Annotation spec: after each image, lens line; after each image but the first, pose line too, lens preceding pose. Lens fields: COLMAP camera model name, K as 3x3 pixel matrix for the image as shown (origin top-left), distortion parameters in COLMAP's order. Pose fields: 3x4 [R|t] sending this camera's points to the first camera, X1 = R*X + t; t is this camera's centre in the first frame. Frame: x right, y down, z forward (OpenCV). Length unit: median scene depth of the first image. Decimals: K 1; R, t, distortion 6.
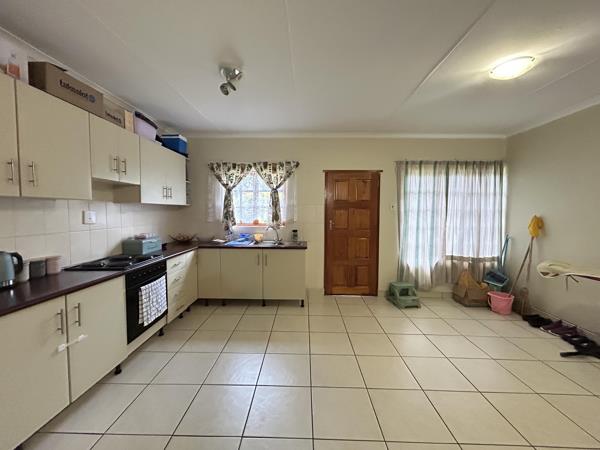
lens RADIAL K [[241.8, 0, 298.5], [0, 241.8, 223.6], [0, 0, 1]] dist [0.000927, 0.000308]
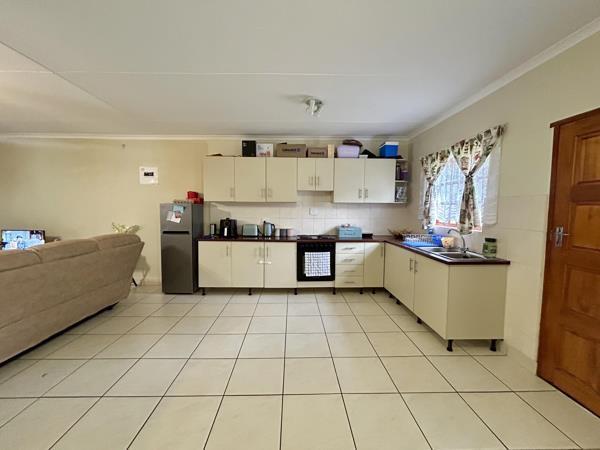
lens RADIAL K [[241.8, 0, 298.5], [0, 241.8, 223.6], [0, 0, 1]] dist [0.000927, 0.000308]
pose [[0.049592, 0.059876, -0.996973, 0.611226], [-0.057439, 0.996720, 0.057003, -0.019744], [0.997117, 0.054438, 0.052869, 0.504938]]
